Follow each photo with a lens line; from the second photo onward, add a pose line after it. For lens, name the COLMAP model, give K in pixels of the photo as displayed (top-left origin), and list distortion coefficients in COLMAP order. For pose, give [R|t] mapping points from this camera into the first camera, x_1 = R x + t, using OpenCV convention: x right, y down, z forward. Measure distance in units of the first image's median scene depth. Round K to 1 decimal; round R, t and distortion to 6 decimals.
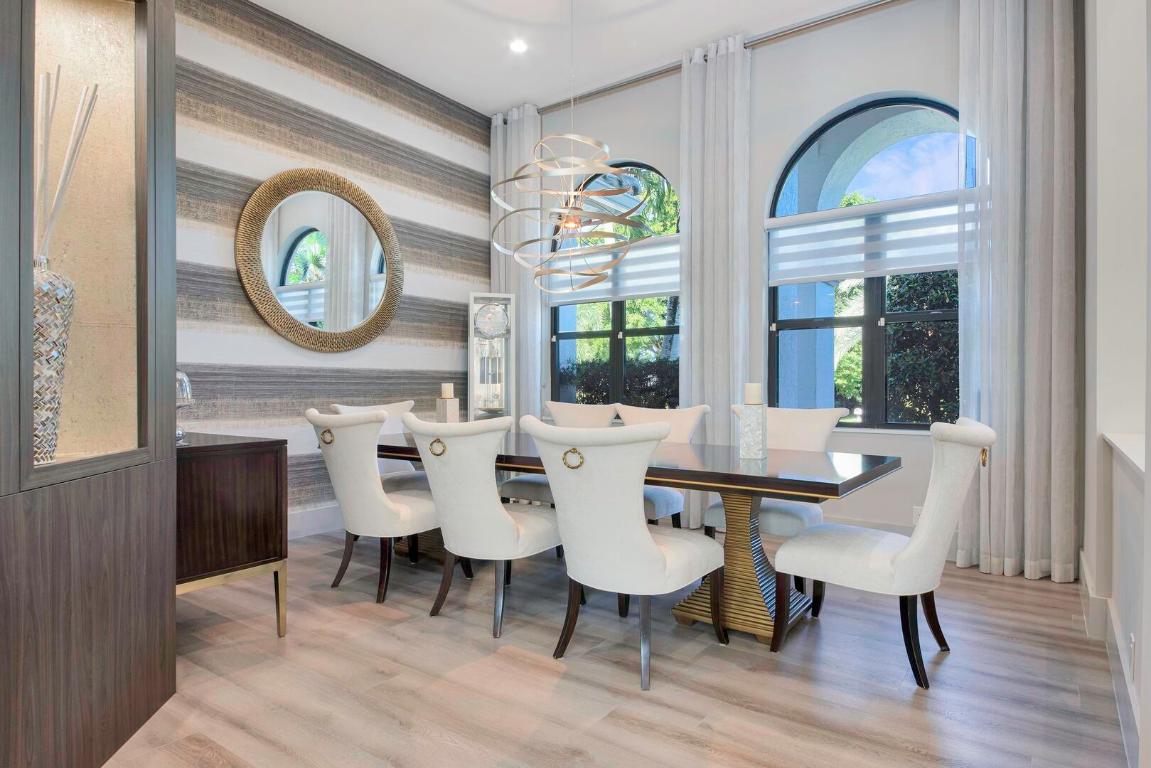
lens RADIAL K [[656.8, 0, 577.0], [0, 656.8, 391.4], [0, 0, 1]] dist [0.003422, -0.000424]
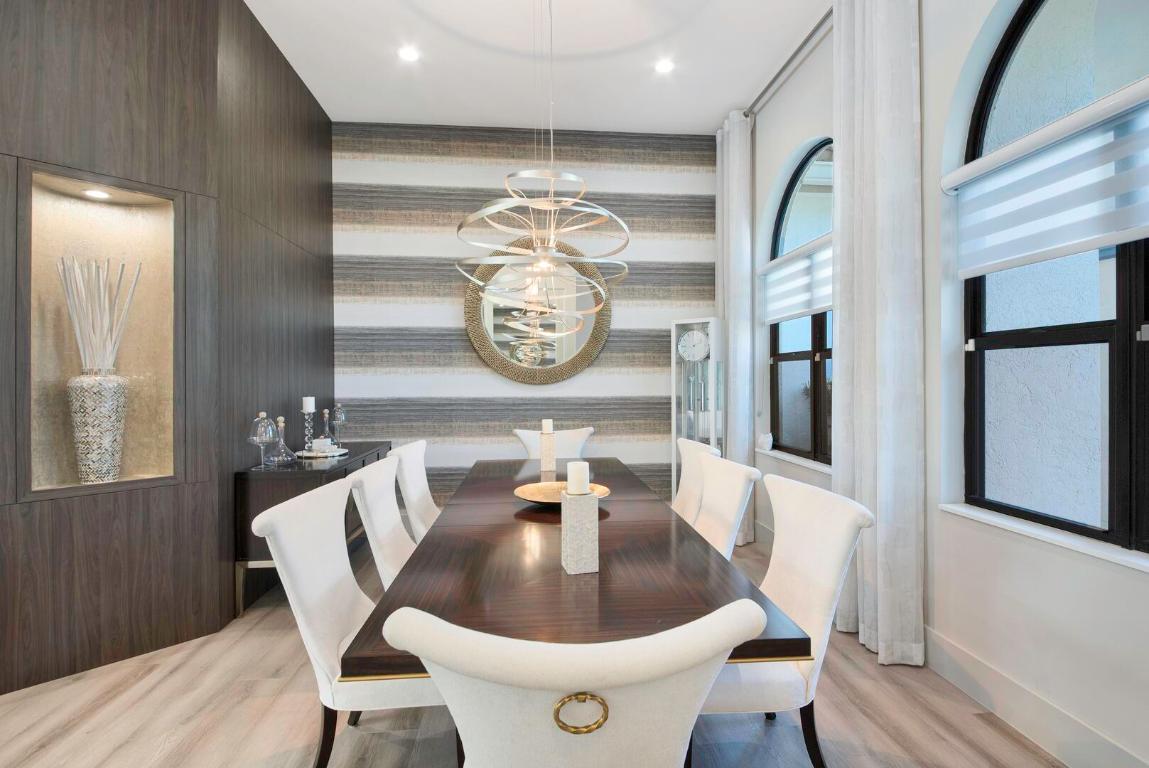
lens RADIAL K [[552.8, 0, 571.1], [0, 552.8, 376.4], [0, 0, 1]] dist [0.004610, -0.000093]
pose [[0.636472, -0.009305, -0.771244, 0.453718], [0.001040, 0.999937, -0.011205, -0.062667], [0.771299, 0.006329, 0.636441, 0.388335]]
